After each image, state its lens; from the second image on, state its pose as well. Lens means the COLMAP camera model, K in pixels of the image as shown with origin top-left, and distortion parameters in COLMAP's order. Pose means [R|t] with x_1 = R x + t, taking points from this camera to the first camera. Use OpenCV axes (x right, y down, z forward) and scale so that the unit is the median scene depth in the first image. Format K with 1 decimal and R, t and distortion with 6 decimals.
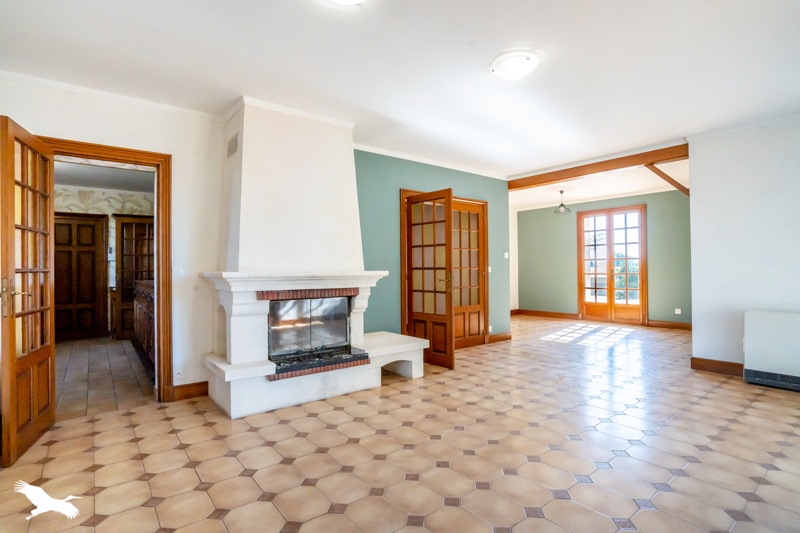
lens RADIAL K [[401.3, 0, 400.9], [0, 401.3, 264.0], [0, 0, 1]] dist [-0.019417, 0.000019]
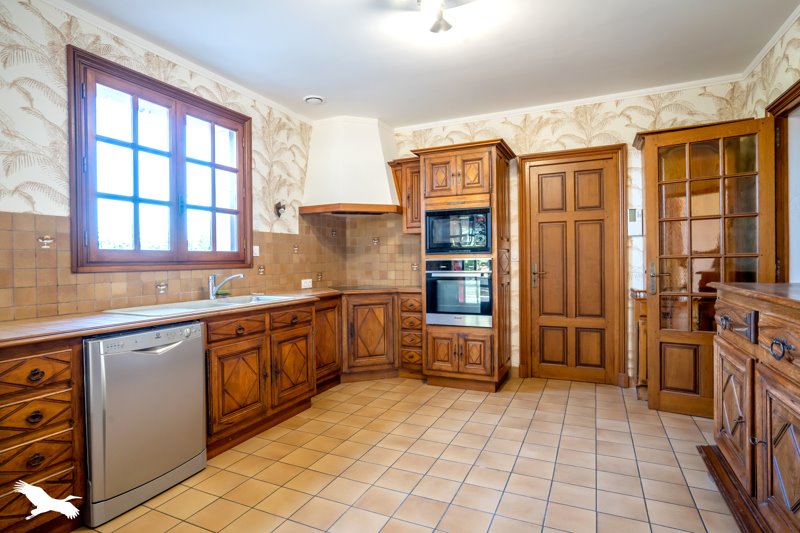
lens RADIAL K [[415.9, 0, 399.9], [0, 415.9, 262.1], [0, 0, 1]] dist [-0.006793, -0.000224]
pose [[0.453522, 0.004201, -0.891235, -0.407681], [0.014581, 0.999820, 0.012133, 0.013771], [0.891126, -0.018497, 0.453379, 0.514426]]
